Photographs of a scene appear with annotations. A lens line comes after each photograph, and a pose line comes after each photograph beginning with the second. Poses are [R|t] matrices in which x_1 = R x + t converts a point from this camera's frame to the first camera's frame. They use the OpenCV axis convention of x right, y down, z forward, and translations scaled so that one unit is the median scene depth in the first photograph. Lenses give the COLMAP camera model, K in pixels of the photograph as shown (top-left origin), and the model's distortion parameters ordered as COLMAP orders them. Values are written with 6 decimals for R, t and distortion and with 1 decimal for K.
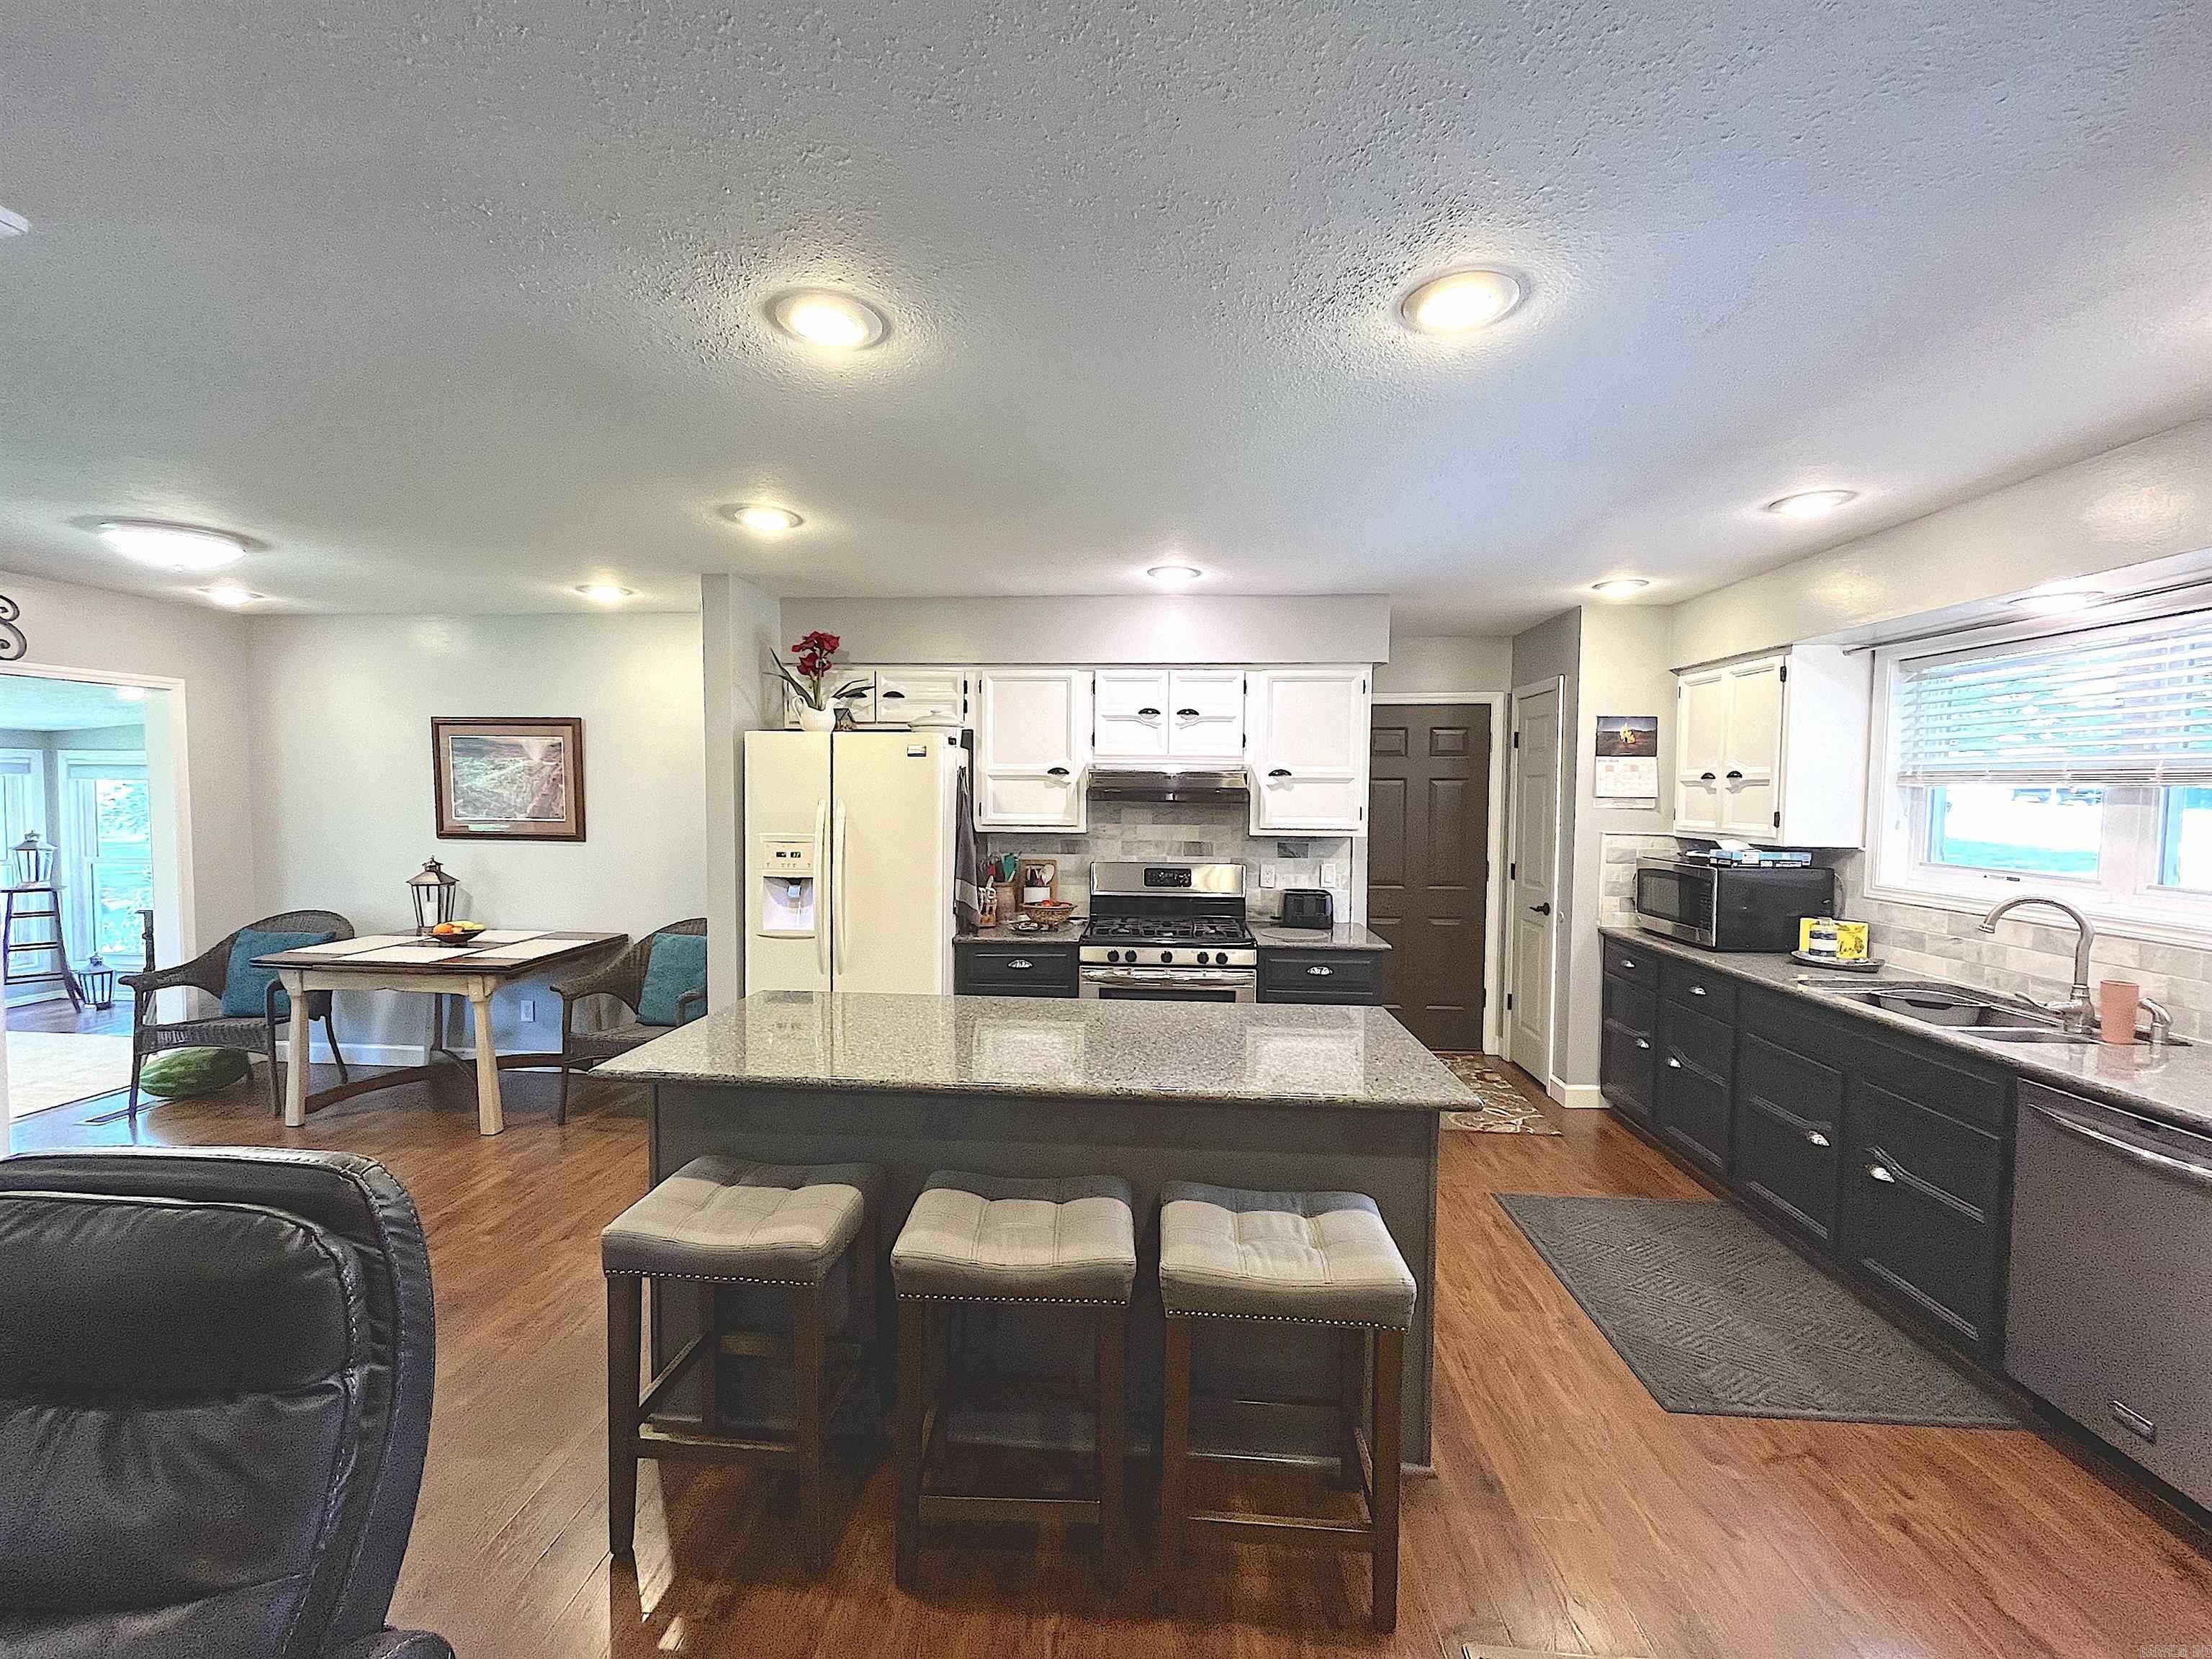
lens RADIAL K [[893.4, 0, 1098.8], [0, 893.4, 832.5], [0, 0, 1]] dist [-0.003879, -0.000376]
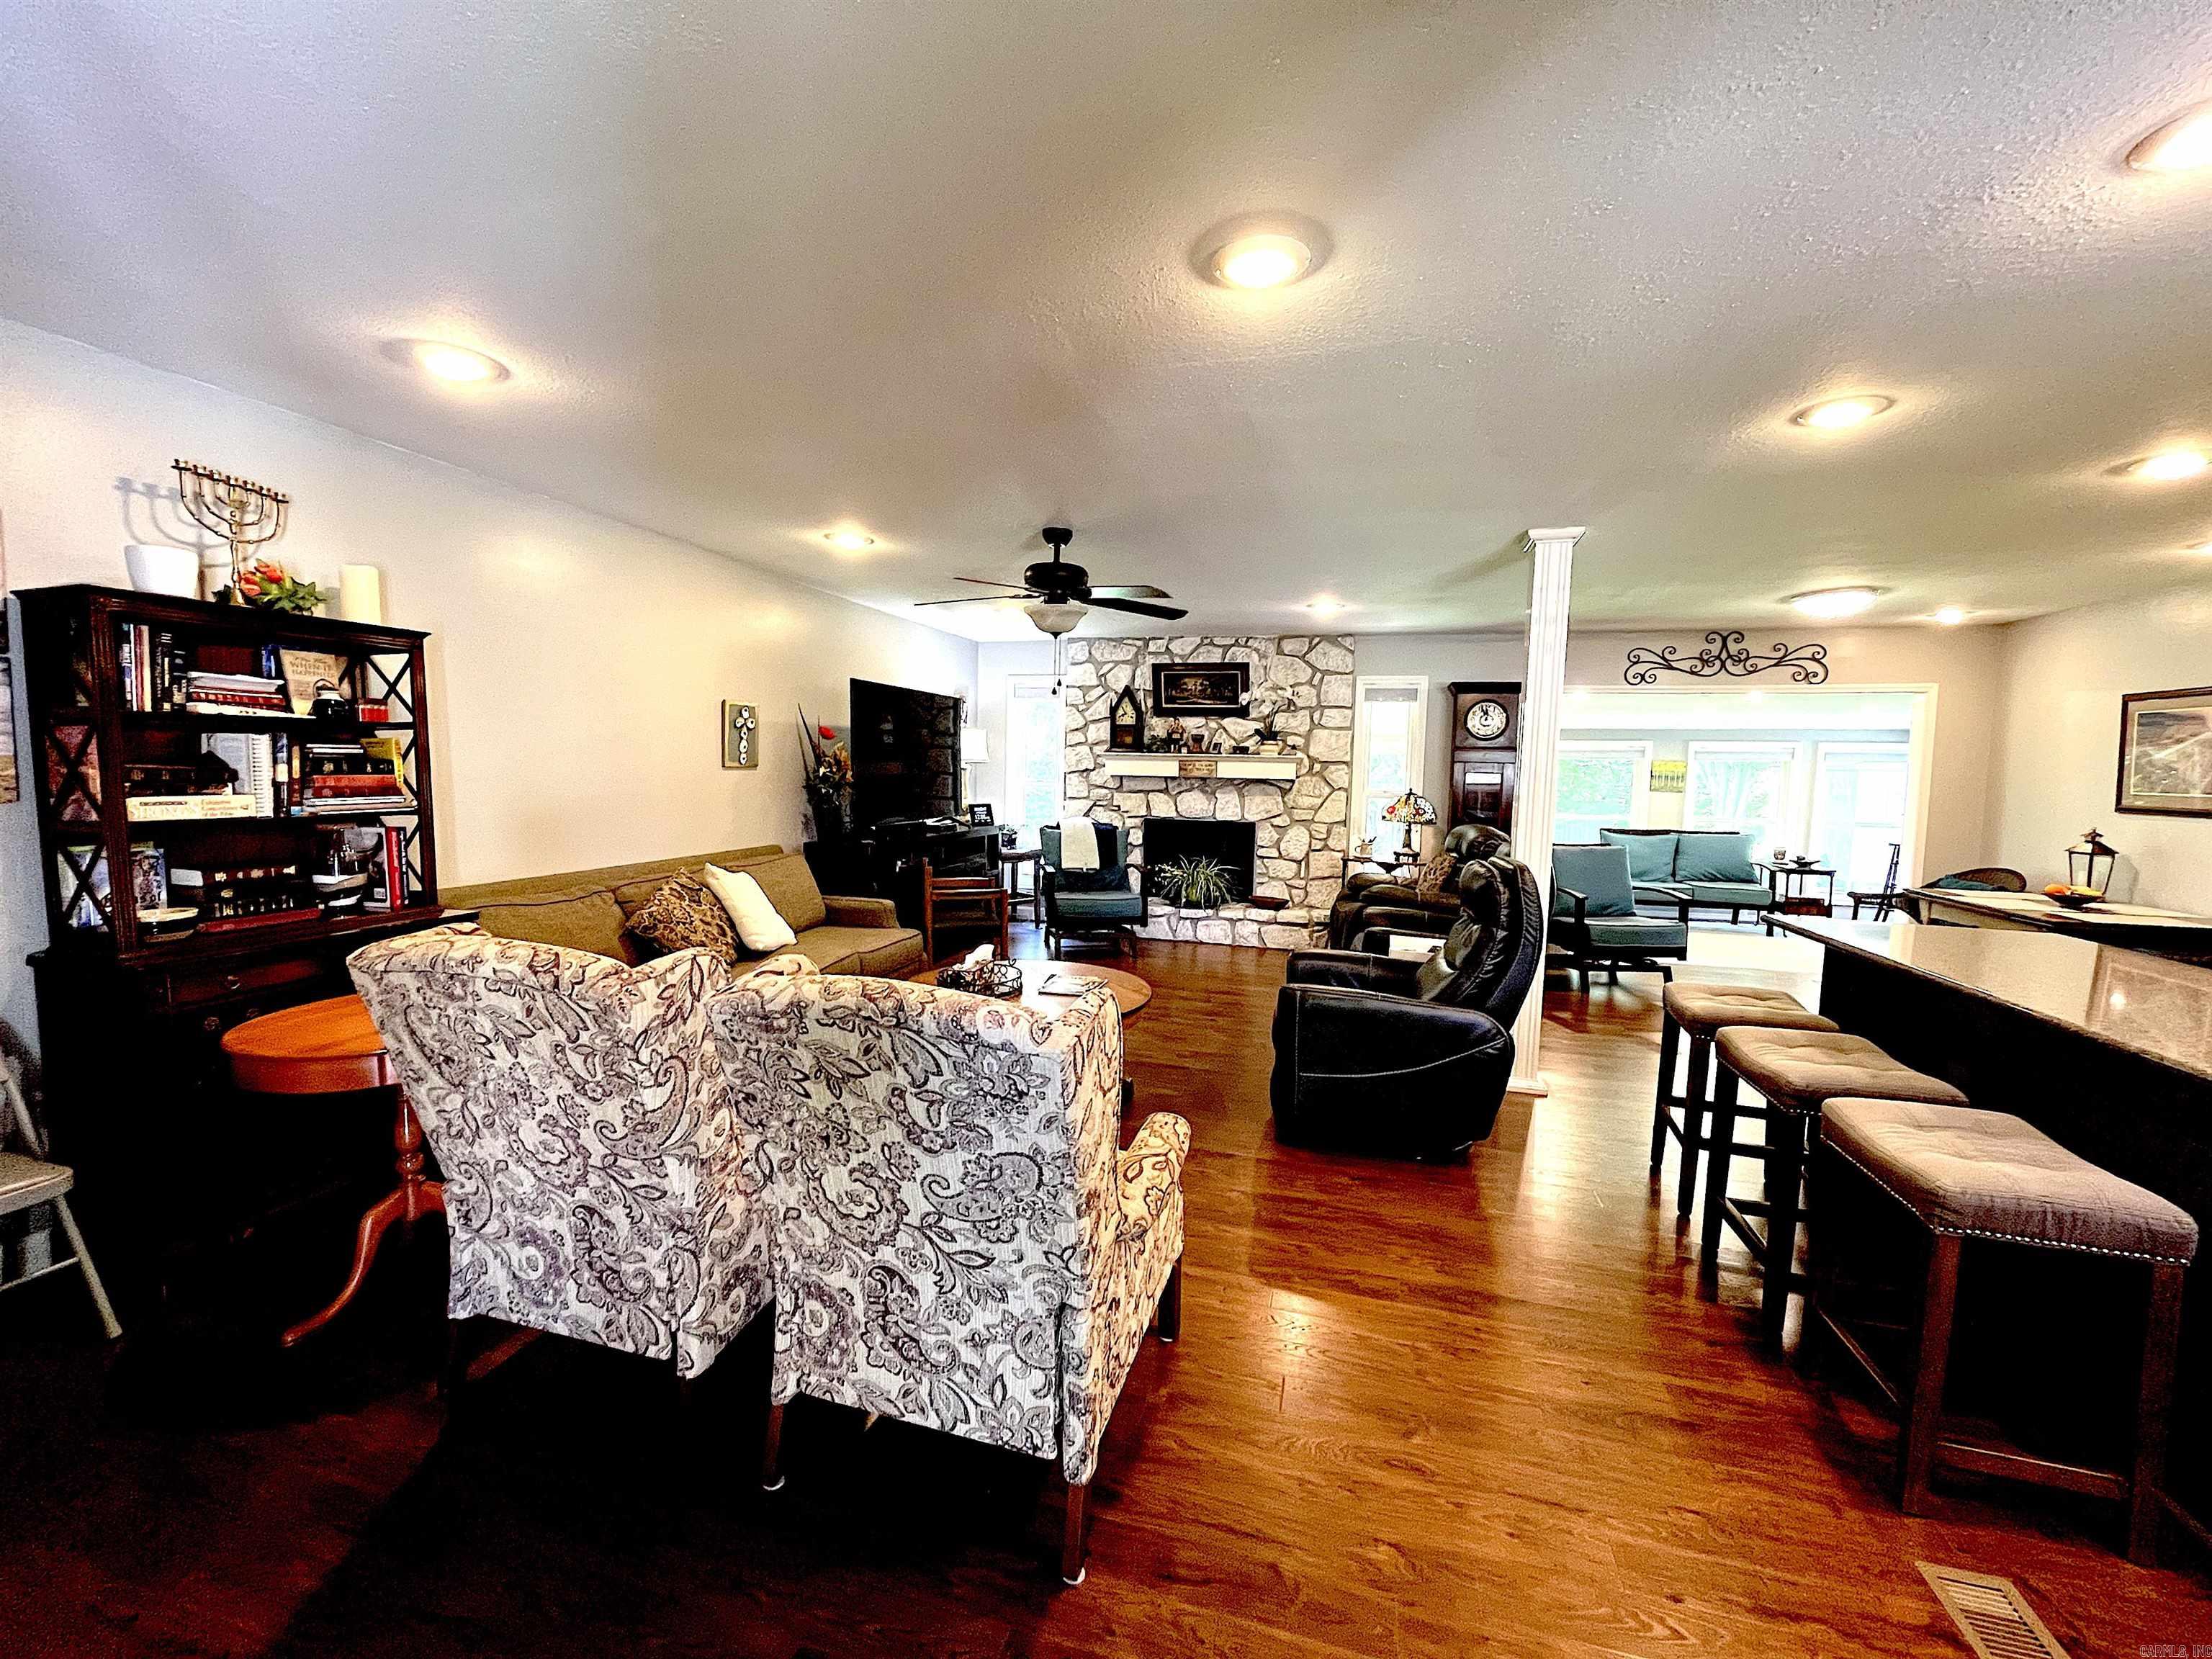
lens RADIAL K [[893.4, 0, 1096.9], [0, 893.4, 832.3], [0, 0, 1]] dist [-0.003879, -0.000376]
pose [[-0.201742, 0.060023, -0.977598, 0.580753], [-0.066767, 0.994956, 0.074868, 0.036420], [0.977160, 0.080375, -0.196717, 0.059652]]
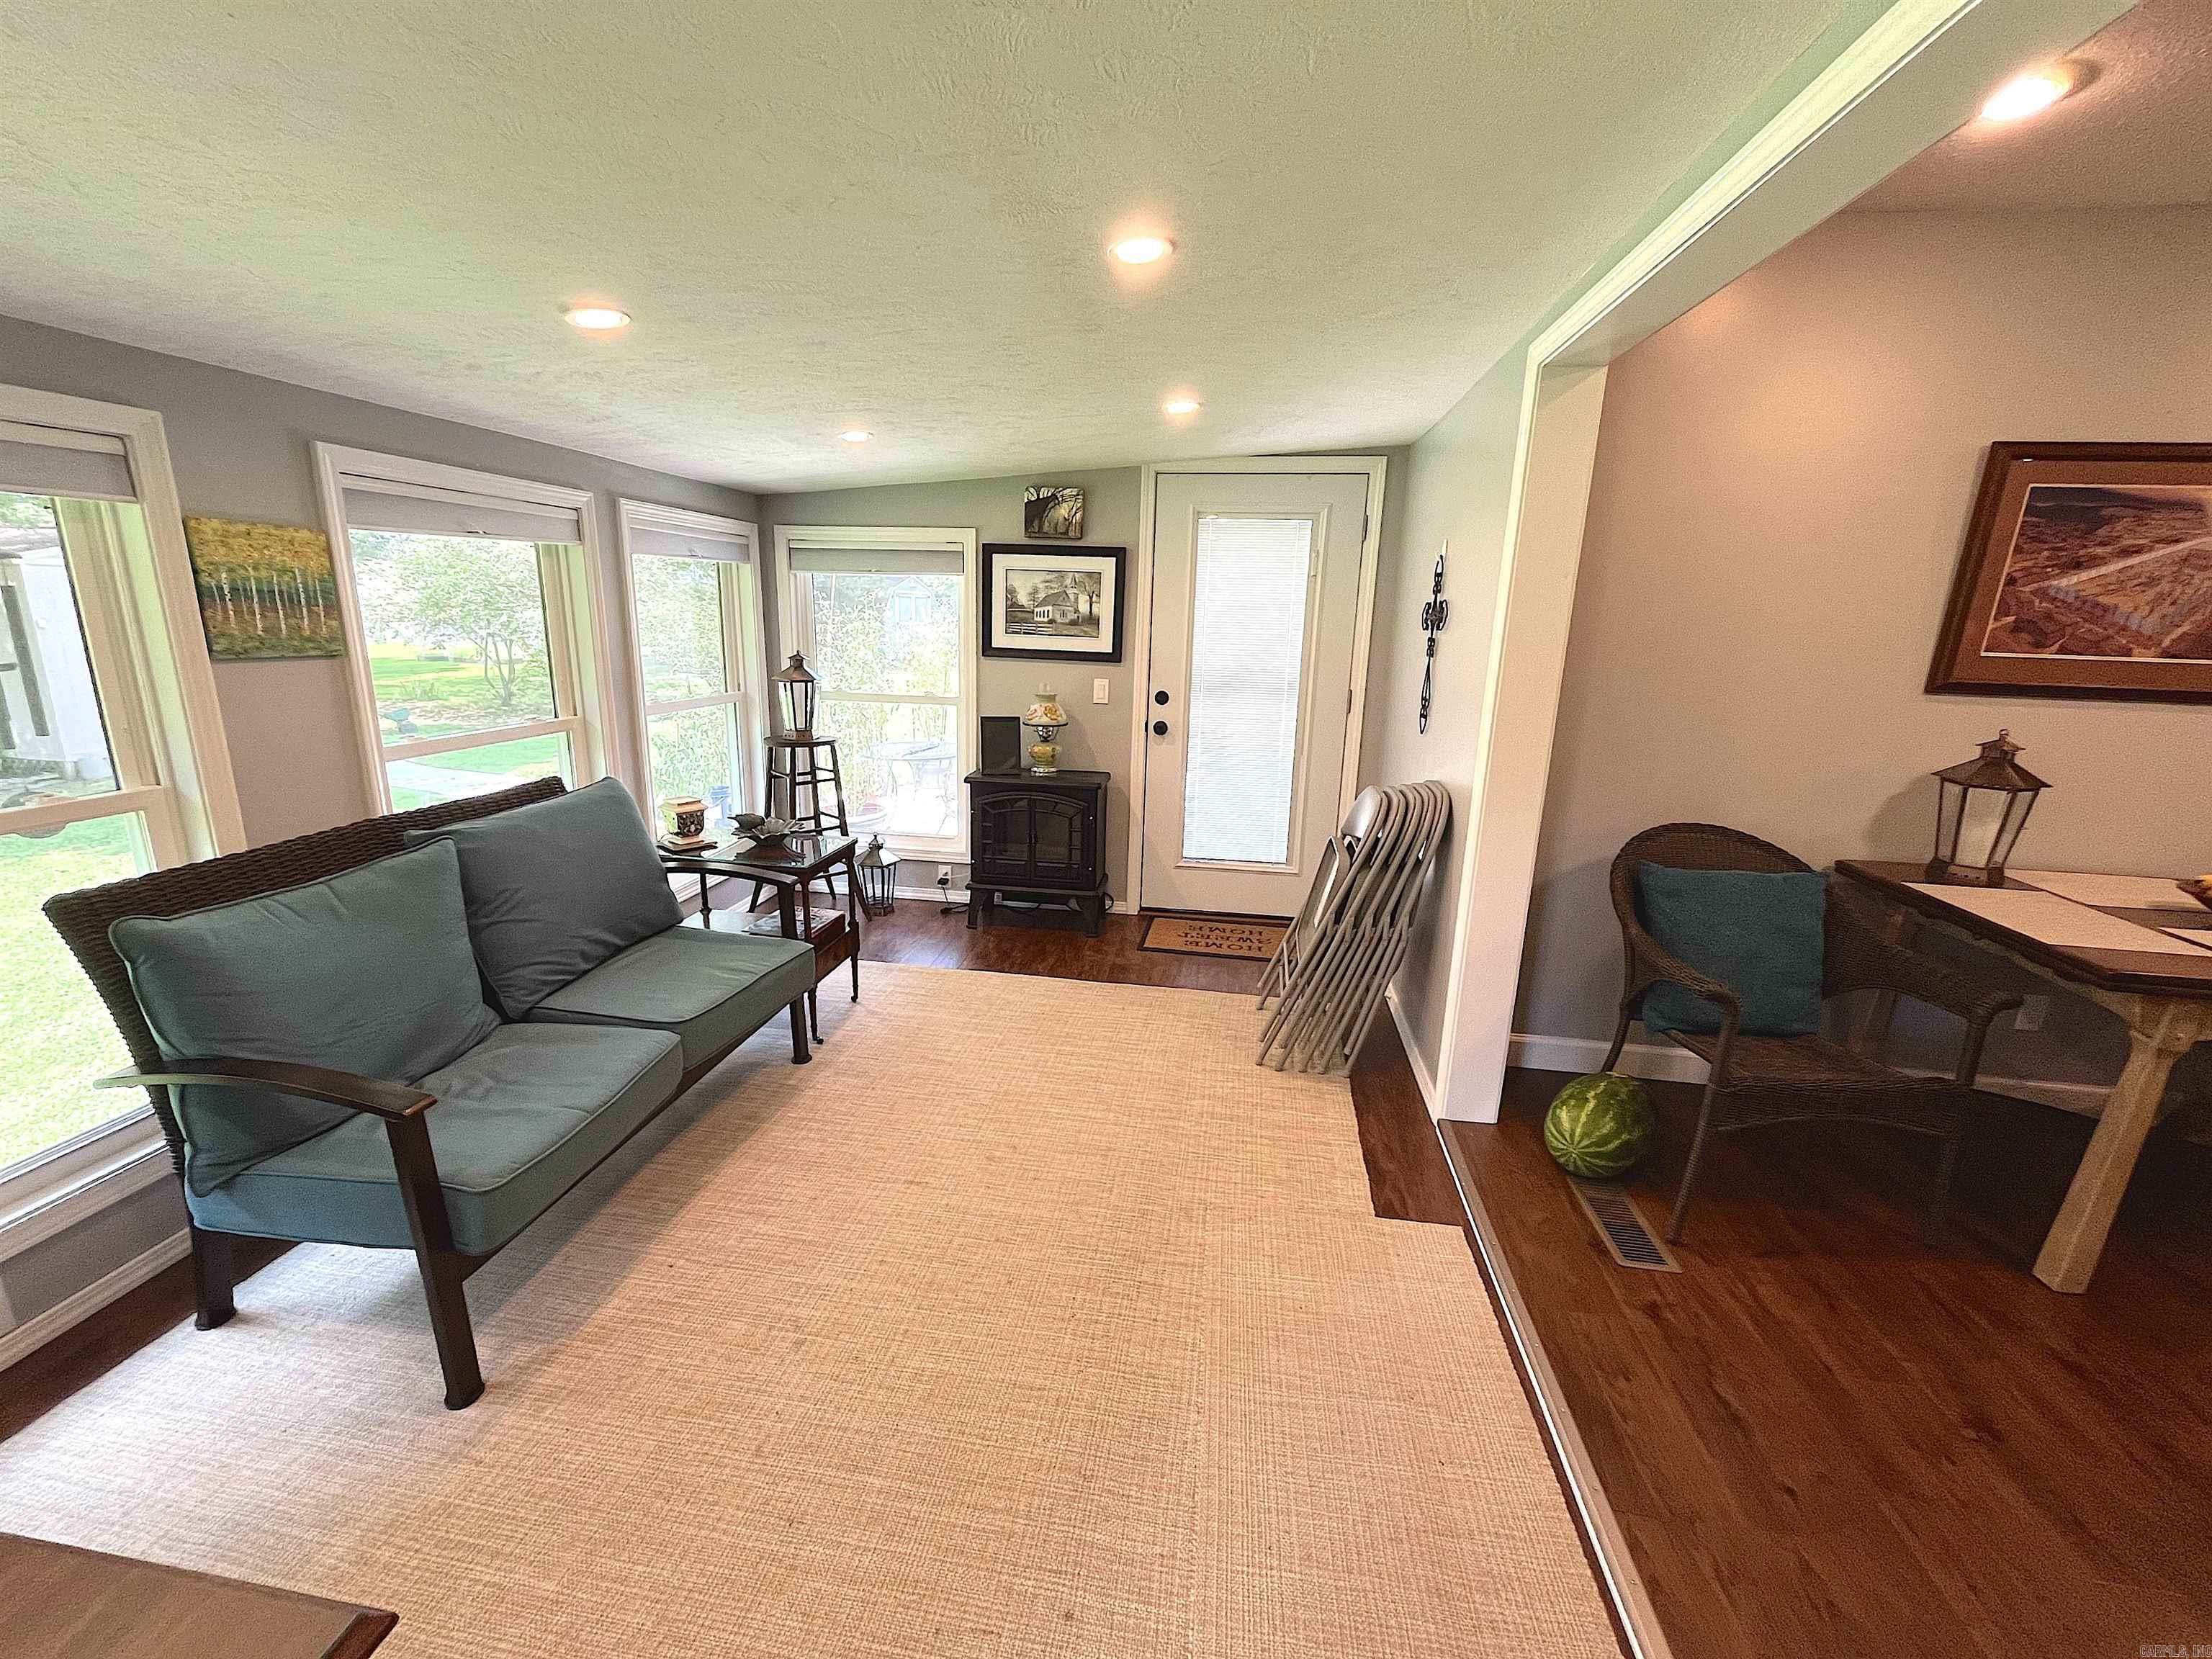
lens RADIAL K [[893.4, 0, 1097.9], [0, 893.4, 827.7], [0, 0, 1]] dist [-0.003879, -0.000376]
pose [[0.996970, 0.034524, -0.069704, -1.368924], [-0.020848, 0.981918, 0.188157, -0.003761], [0.074939, -0.186133, 0.979662, 0.511260]]
